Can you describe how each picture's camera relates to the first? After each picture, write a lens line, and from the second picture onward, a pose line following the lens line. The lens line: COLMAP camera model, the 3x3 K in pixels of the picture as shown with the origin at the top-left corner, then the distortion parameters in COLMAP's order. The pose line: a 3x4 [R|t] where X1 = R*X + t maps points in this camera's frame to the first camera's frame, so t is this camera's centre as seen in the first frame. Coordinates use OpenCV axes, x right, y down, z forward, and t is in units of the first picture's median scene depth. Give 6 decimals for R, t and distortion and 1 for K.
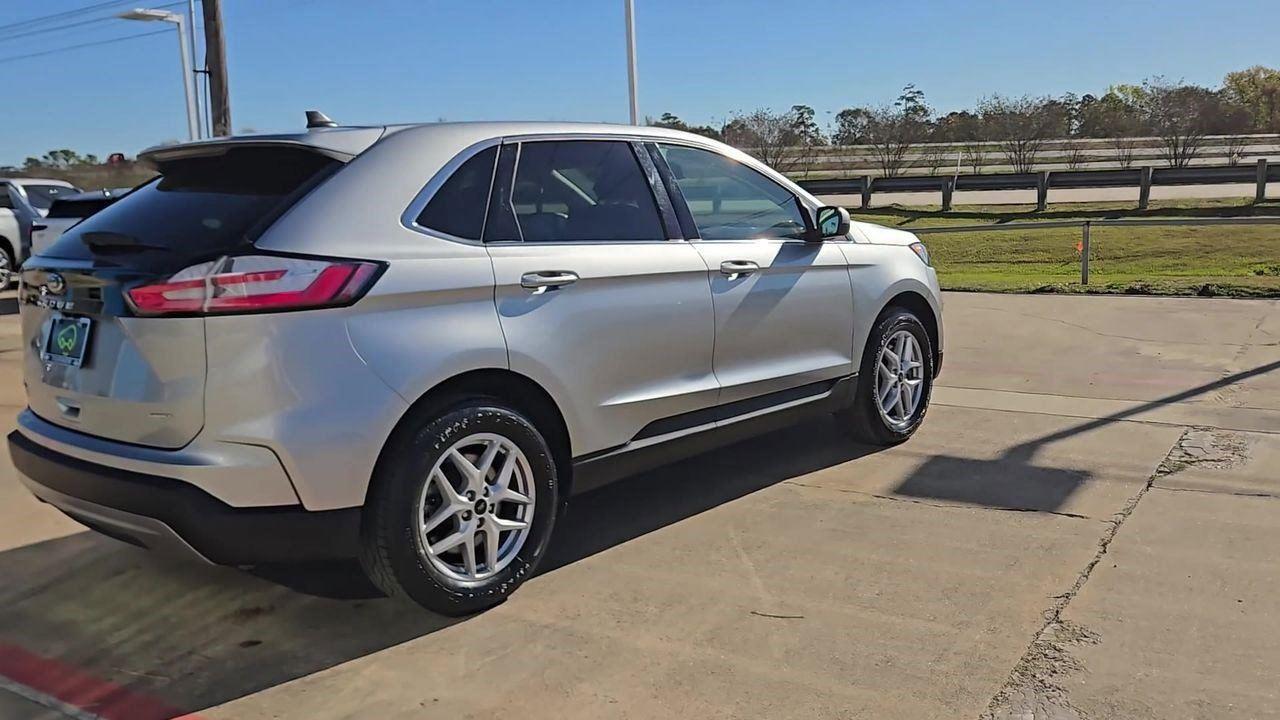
lens RADIAL K [[1074.1, 0, 640.7], [0, 1074.1, 362.0], [0, 0, 1]] dist [0.015068, 0.008745]
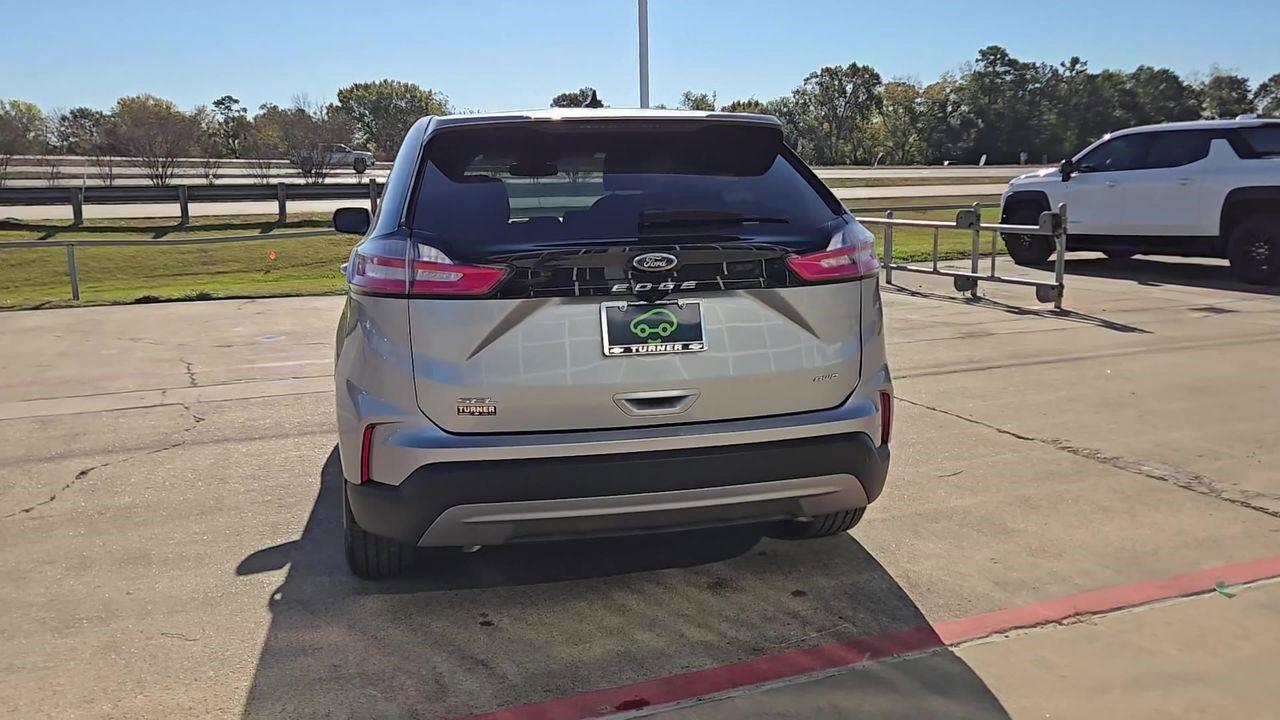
lens RADIAL K [[1074.1, 0, 621.3], [0, 1074.1, 348.4], [0, 0, 1]] dist [0.015068, 0.008745]
pose [[0.585298, -0.102061, 0.804369, -0.148539], [0.127287, 0.991311, 0.033161, -0.004176], [-0.800765, 0.082977, 0.593203, 0.056151]]
